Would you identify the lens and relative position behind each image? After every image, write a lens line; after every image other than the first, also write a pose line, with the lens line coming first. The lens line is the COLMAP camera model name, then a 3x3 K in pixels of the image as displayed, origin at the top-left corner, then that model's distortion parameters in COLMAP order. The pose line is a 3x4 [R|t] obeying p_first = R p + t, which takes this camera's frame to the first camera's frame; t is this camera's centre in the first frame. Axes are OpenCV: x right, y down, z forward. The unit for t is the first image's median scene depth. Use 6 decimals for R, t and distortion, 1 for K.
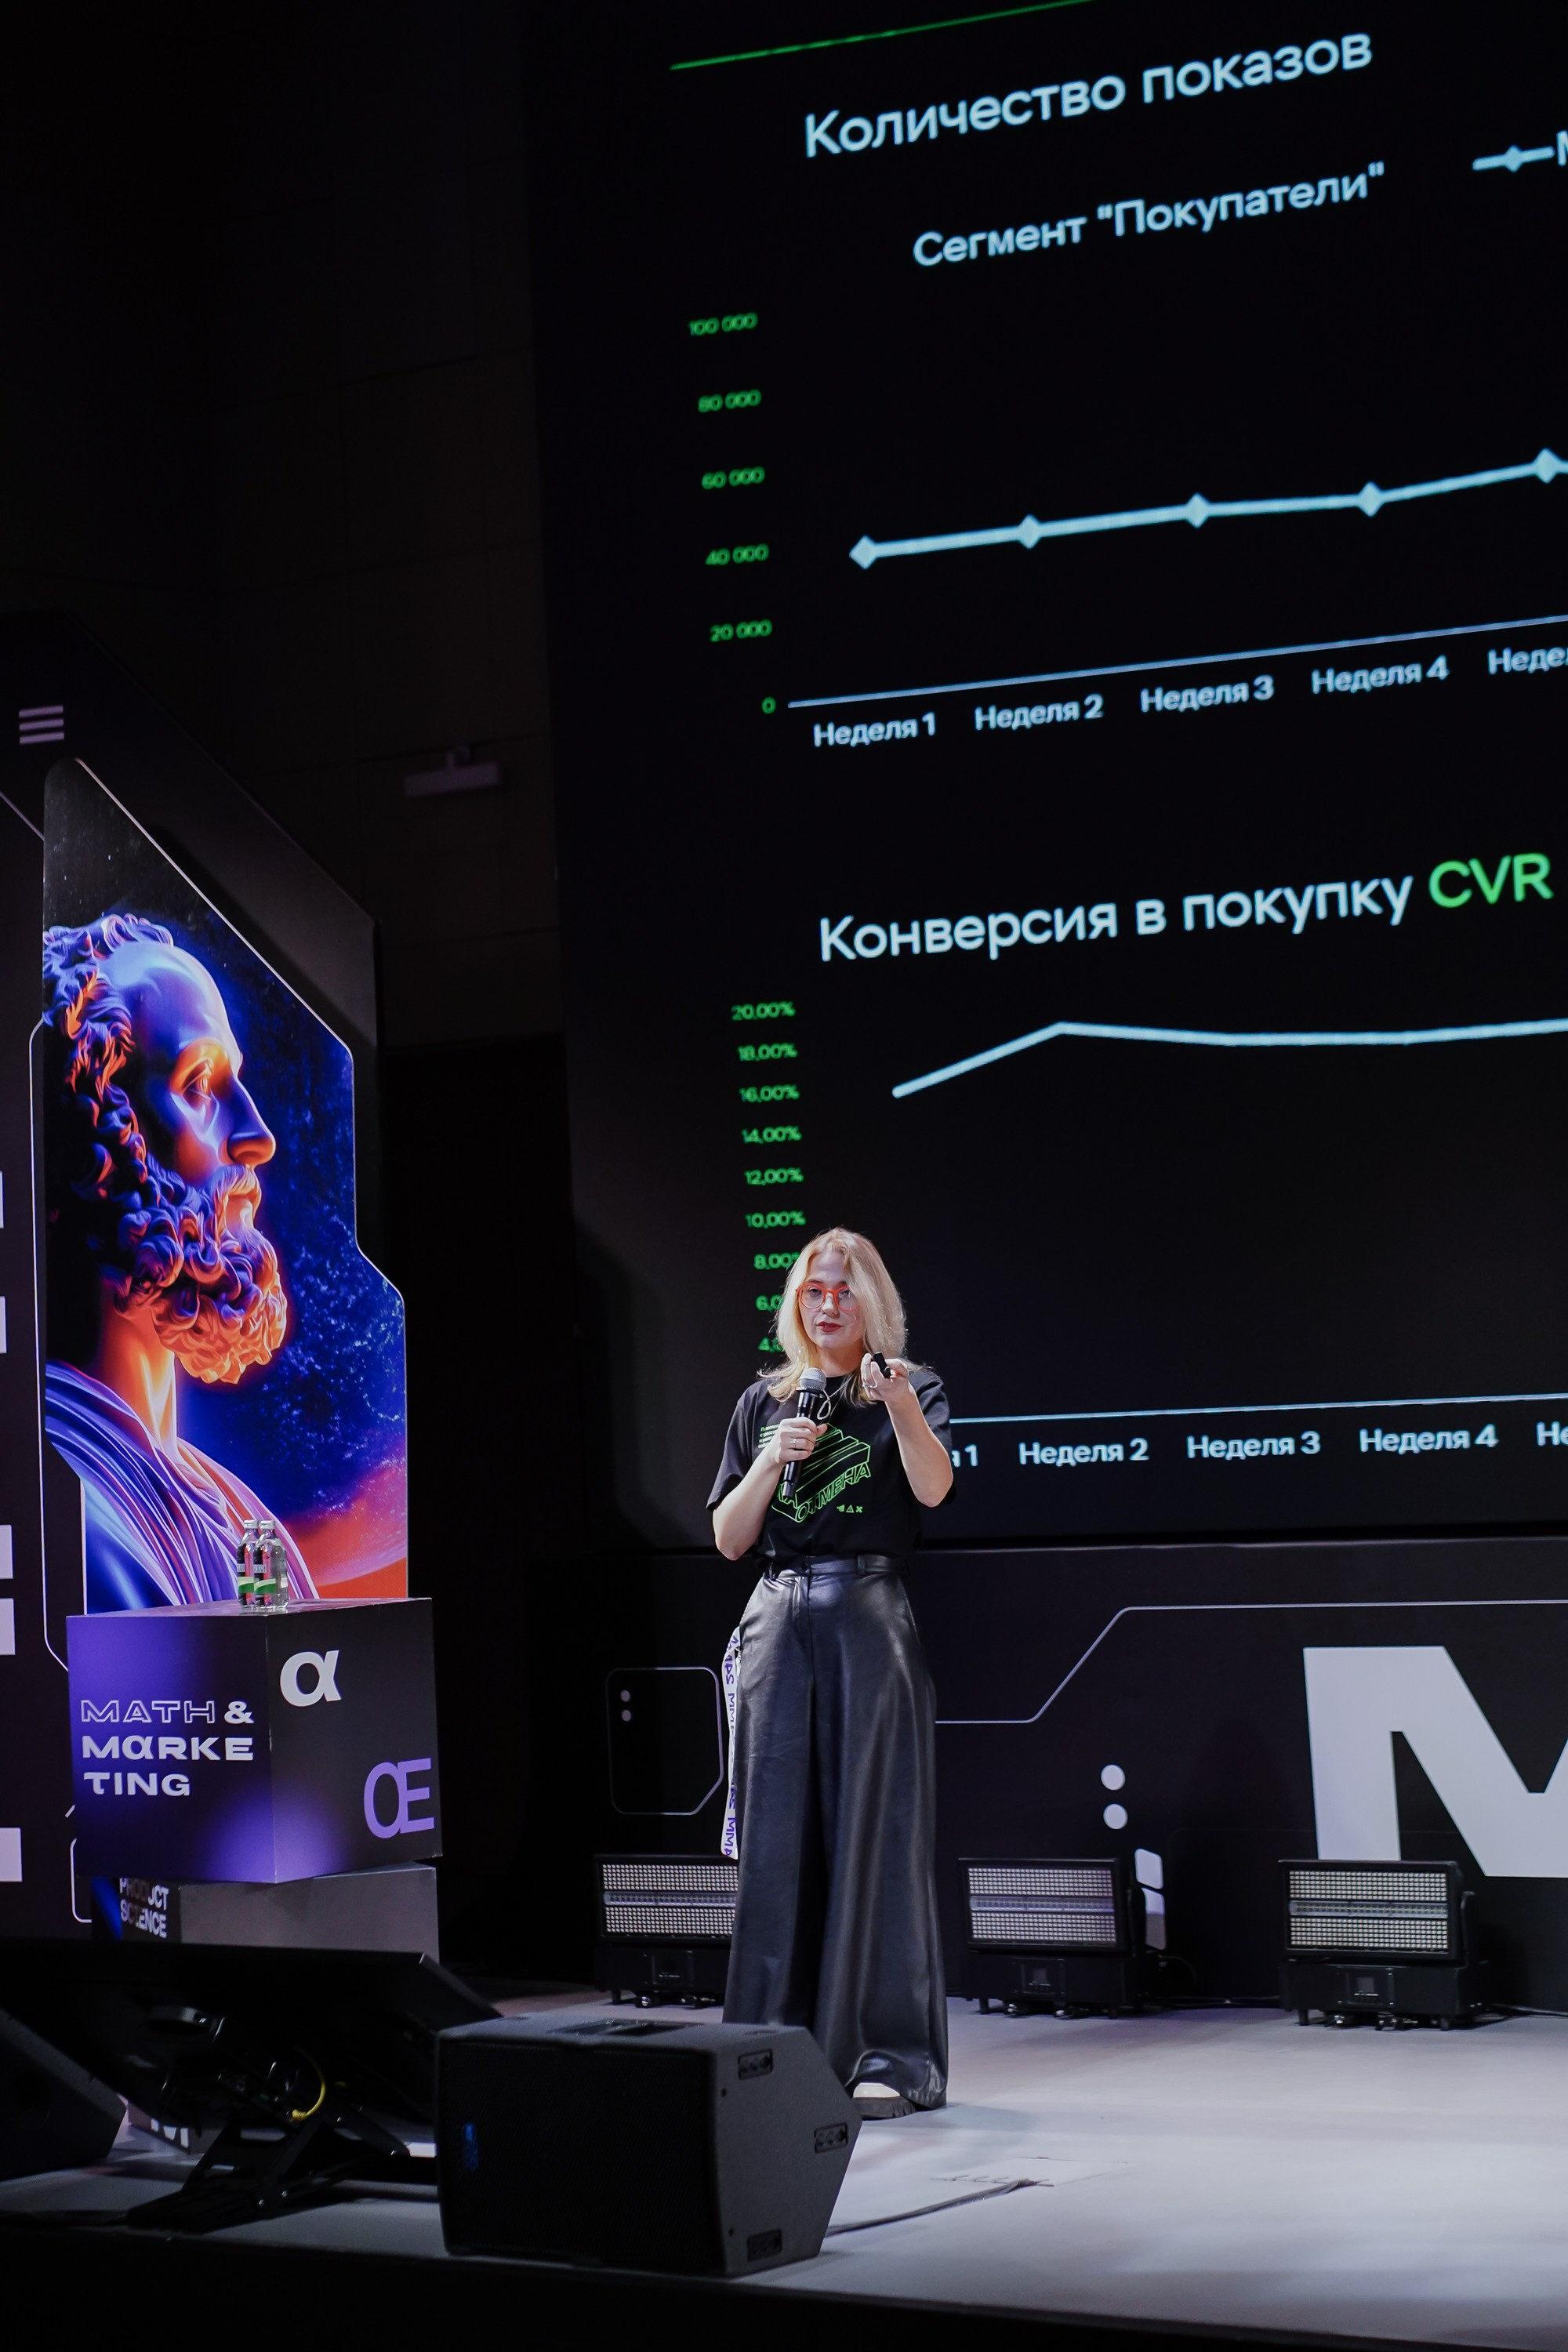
lens RADIAL K [[5569.8, 0, 721.4], [0, 5569.8, 1217.3], [0, 0, 1]] dist [0.011279, 0.000000]
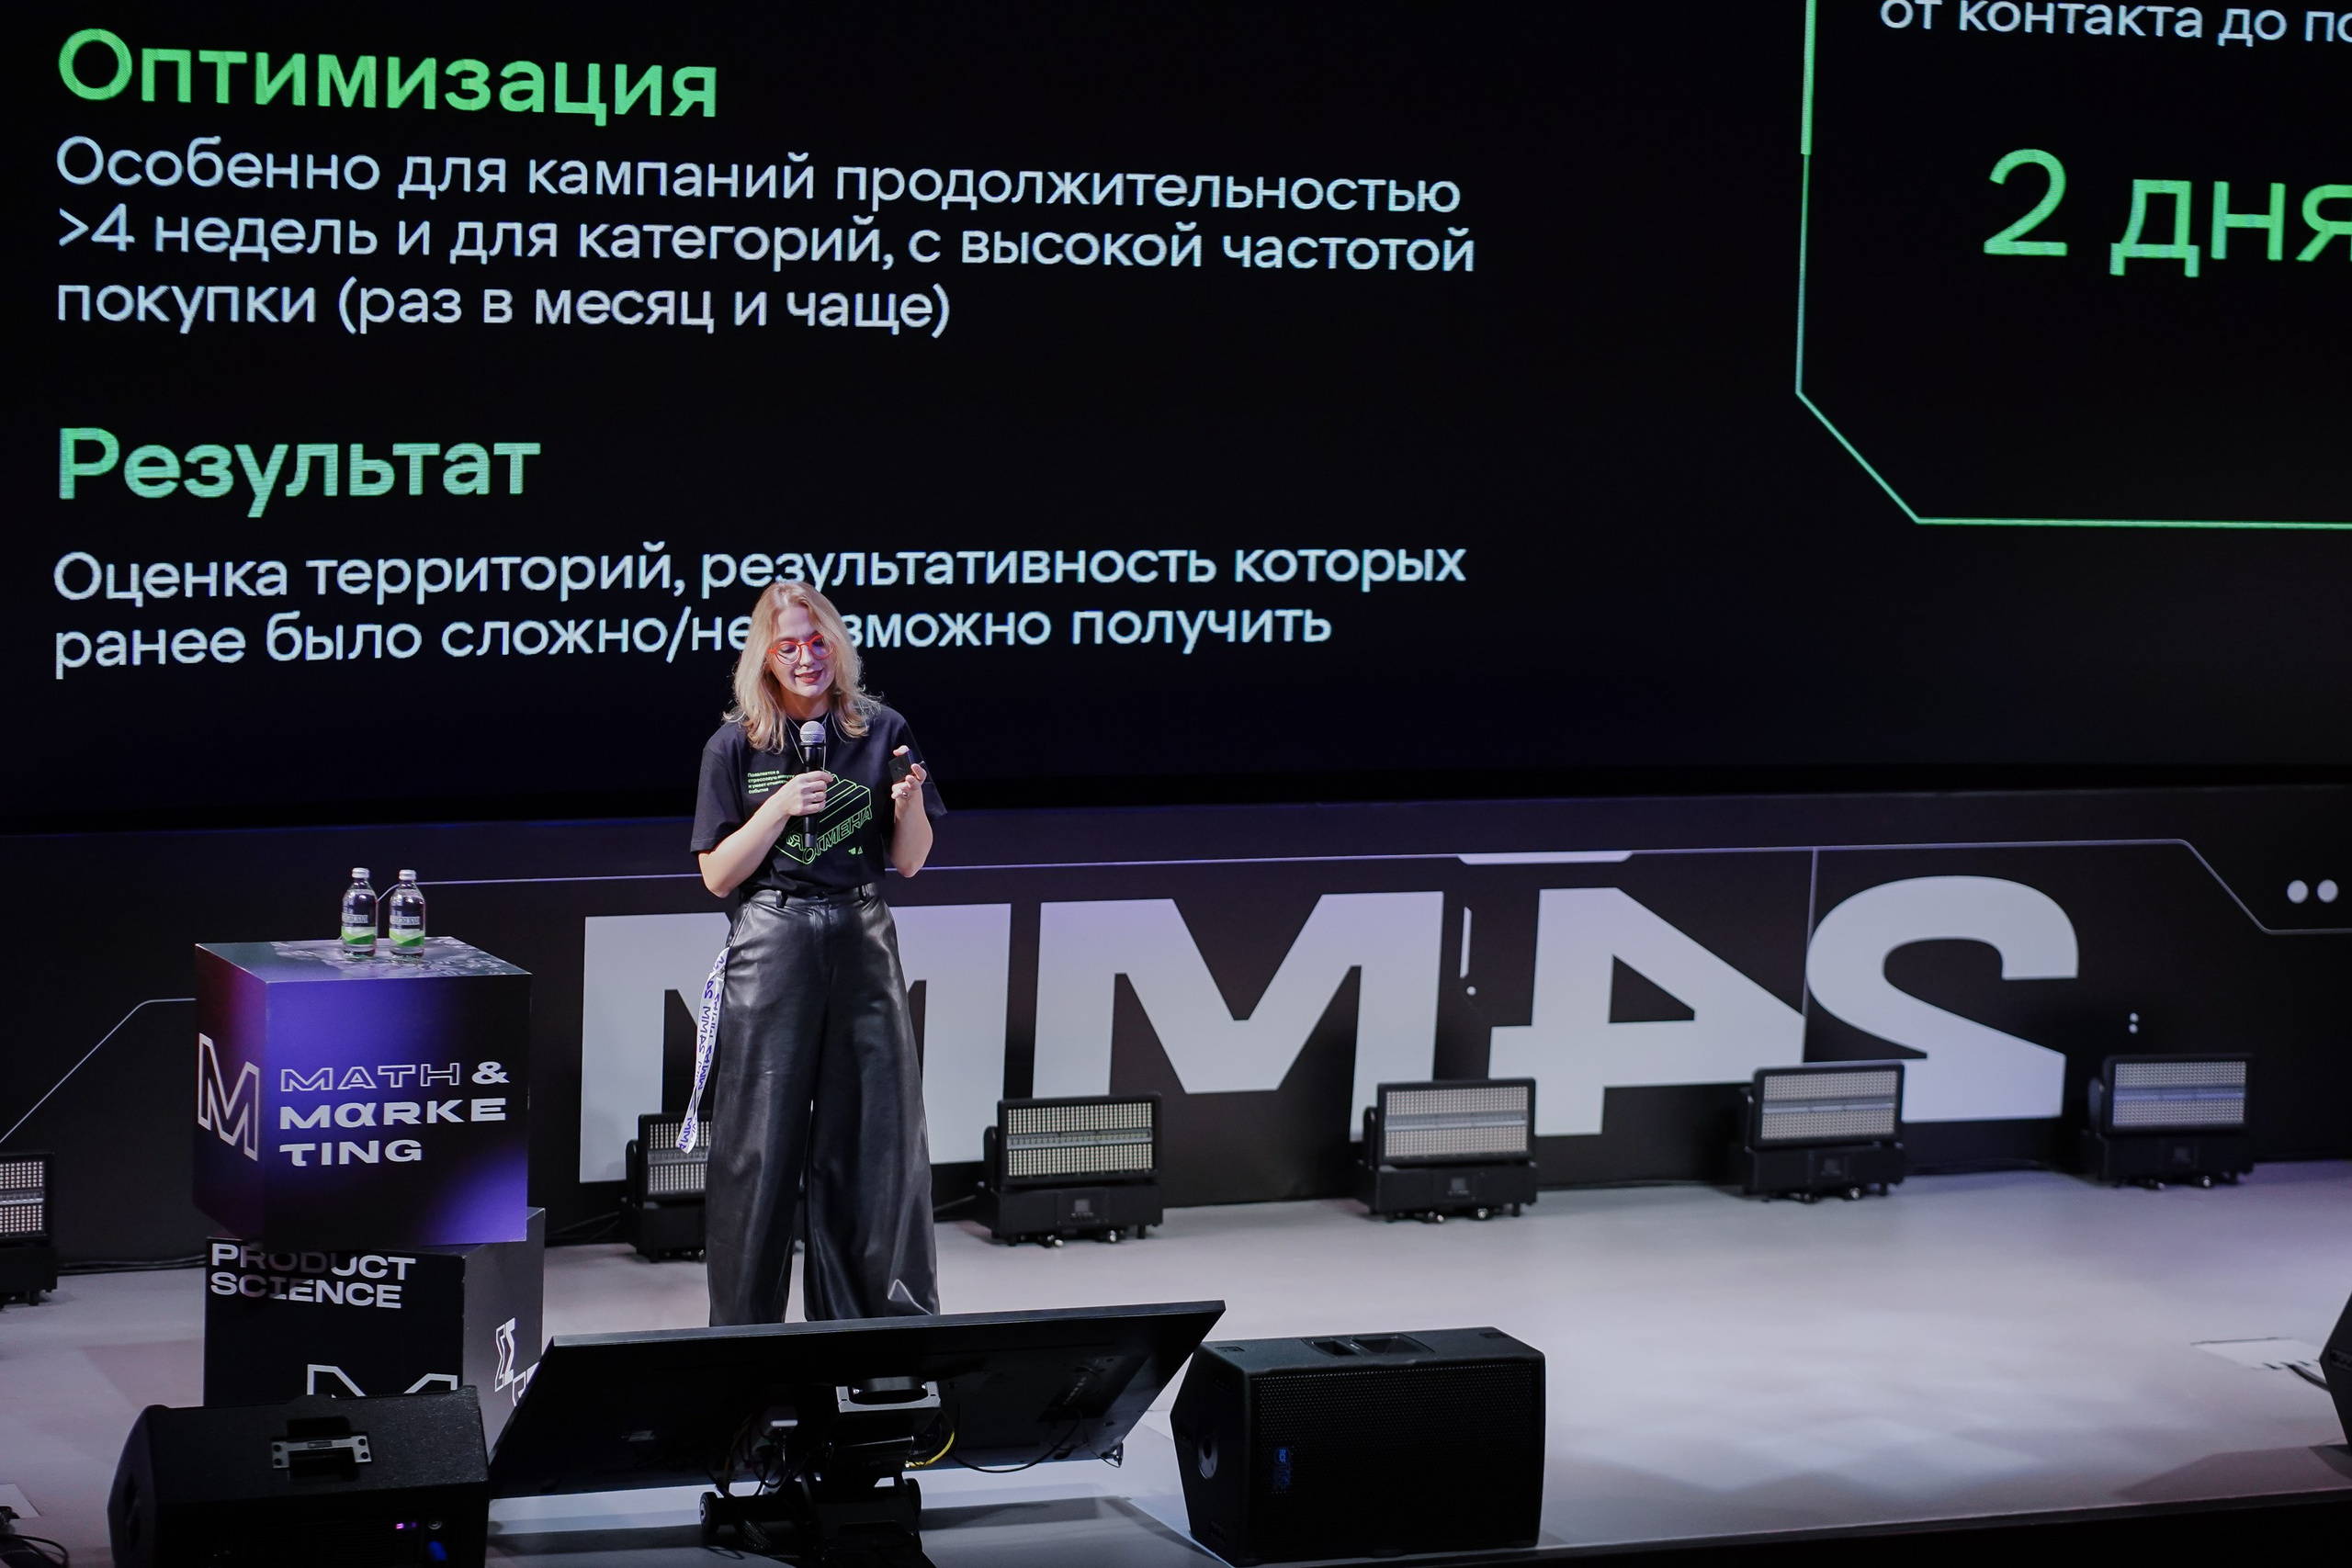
lens RADIAL K [[5569.2, 0, 1140.9], [0, 5569.2, 678.5], [0, 0, 1]] dist [0.011279, 0.000000]
pose [[0.502313, -0.018606, 0.864485, -0.740655], [-0.068939, 0.995724, 0.061488, -0.041027], [-0.861933, -0.090483, 0.498883, 0.353372]]
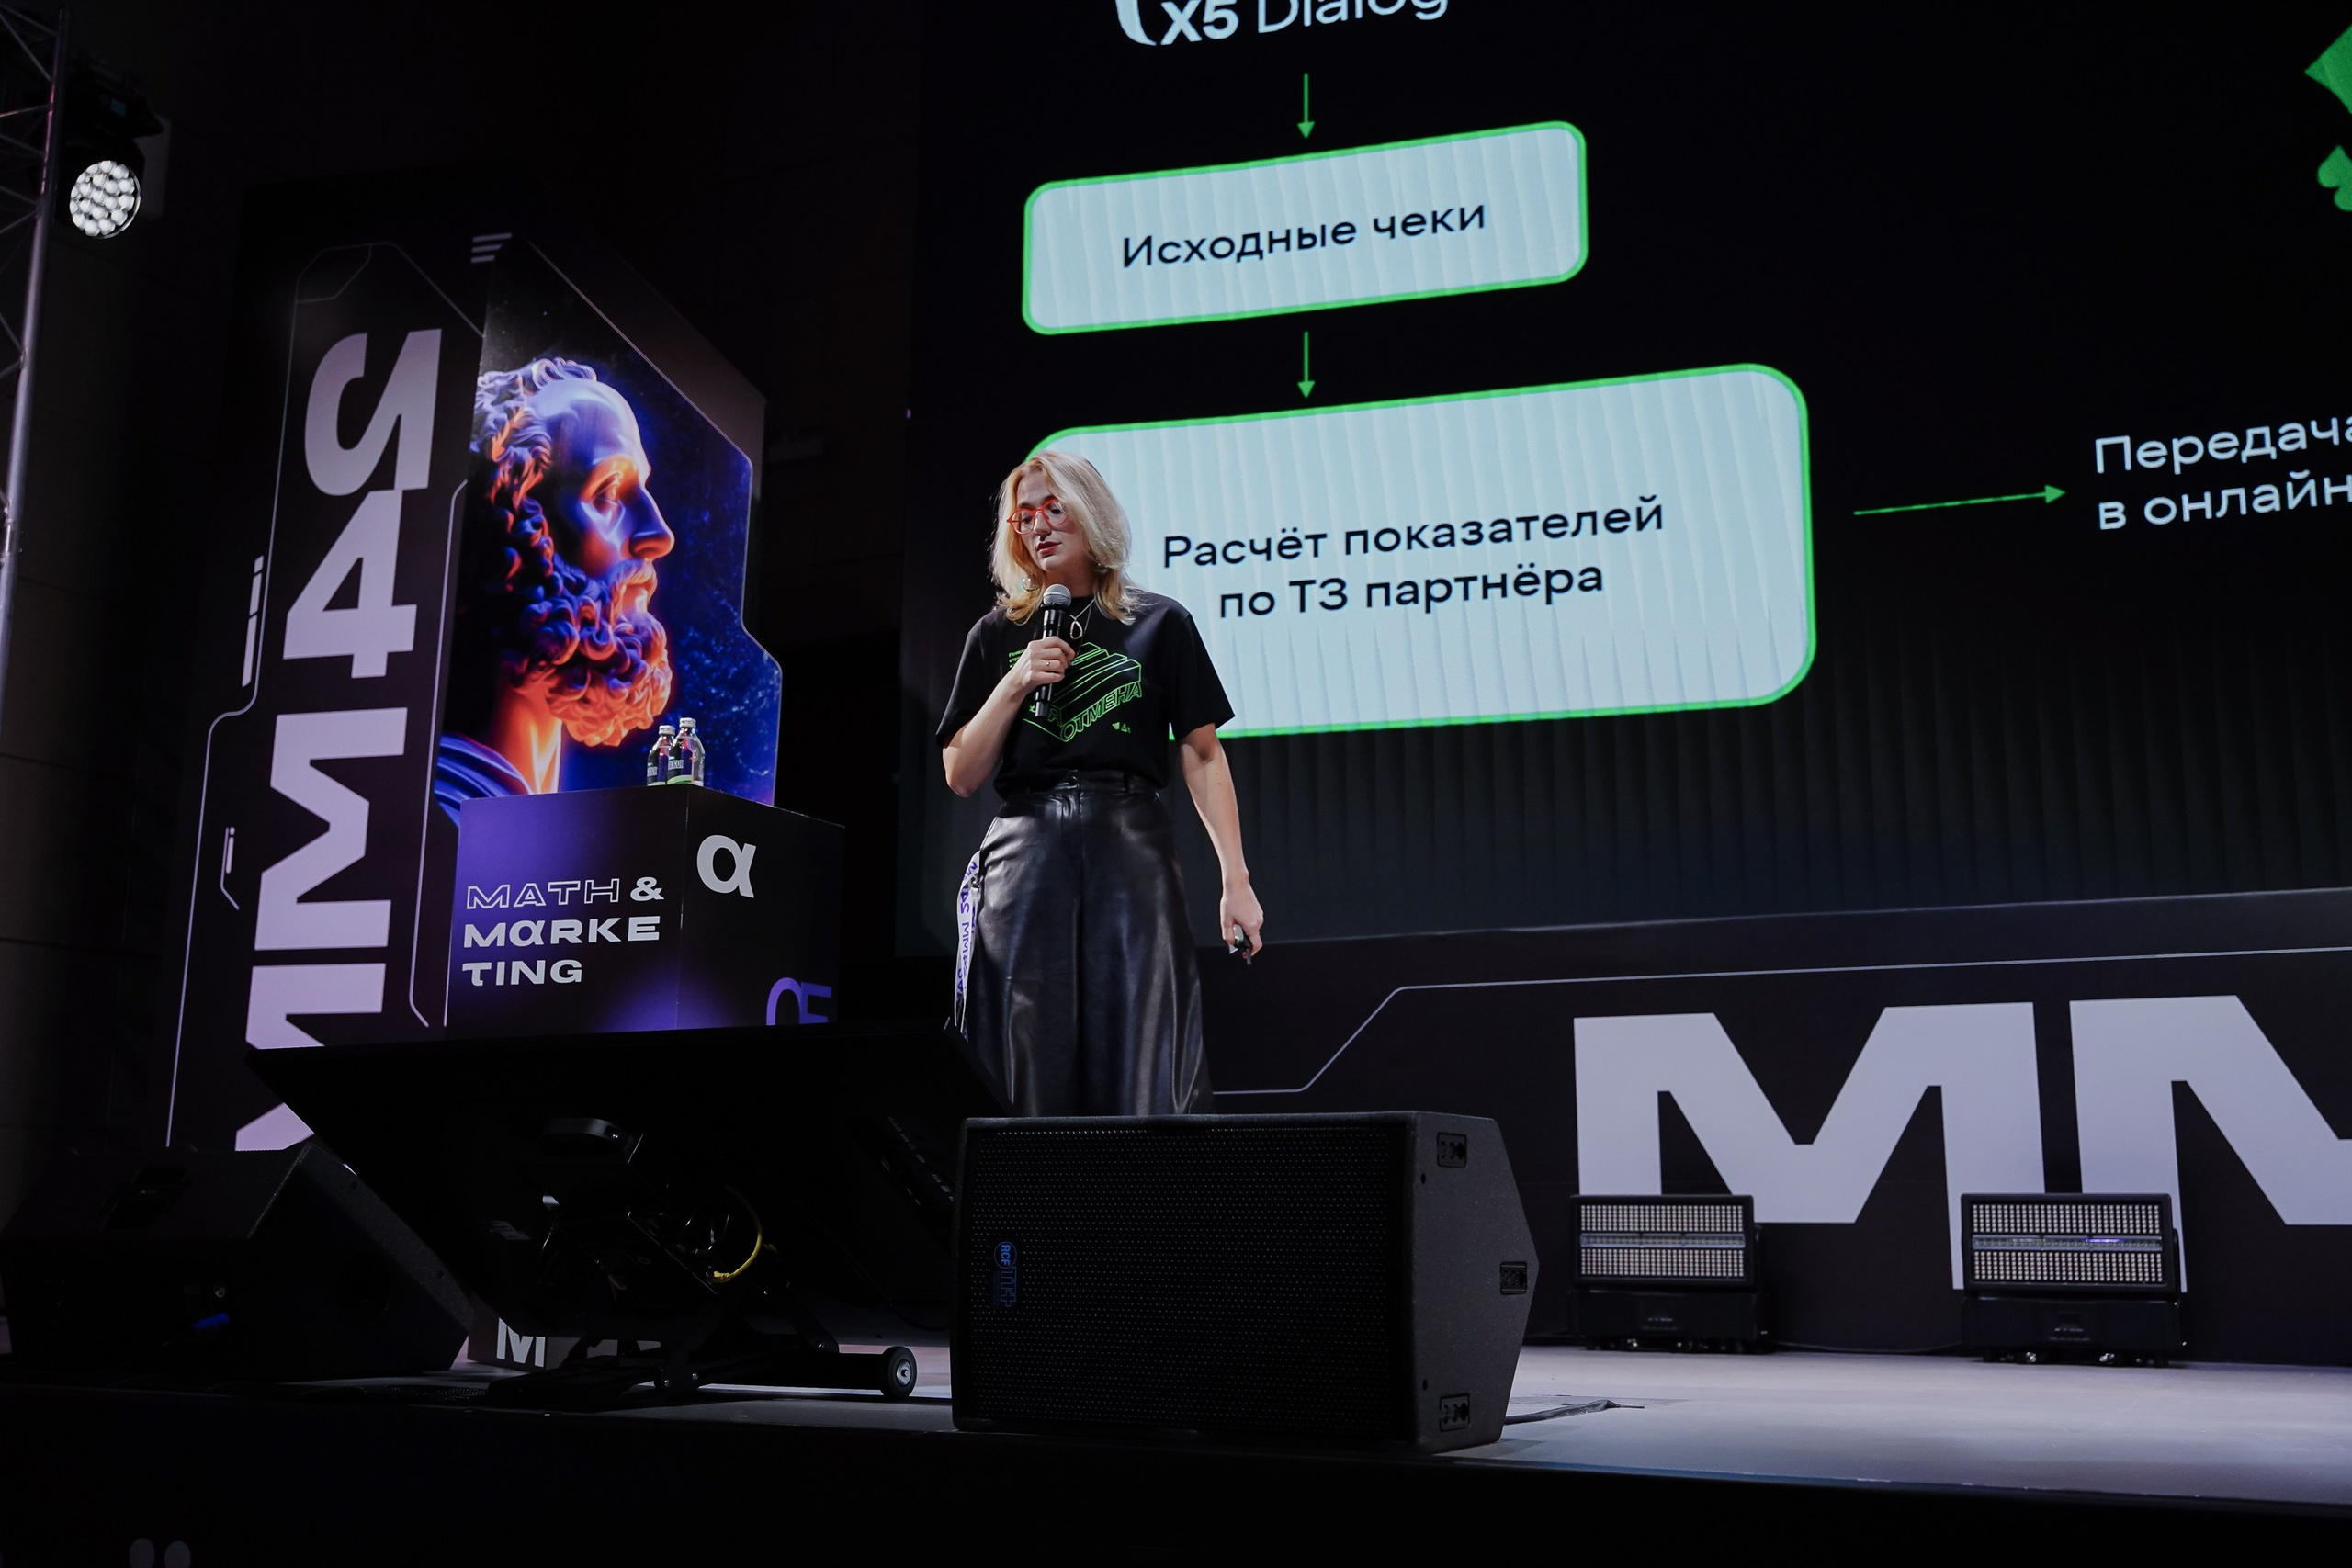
lens RADIAL K [[2524.6, 0, 1167.0], [0, 2524.6, 776.3], [0, 0, 1]] dist [0.010350, 0.000000]
pose [[0.982393, 0.089731, 0.163866, -0.061164], [-0.061837, 0.983842, -0.168023, 0.114467], [-0.176295, 0.154932, 0.972068, 0.487087]]
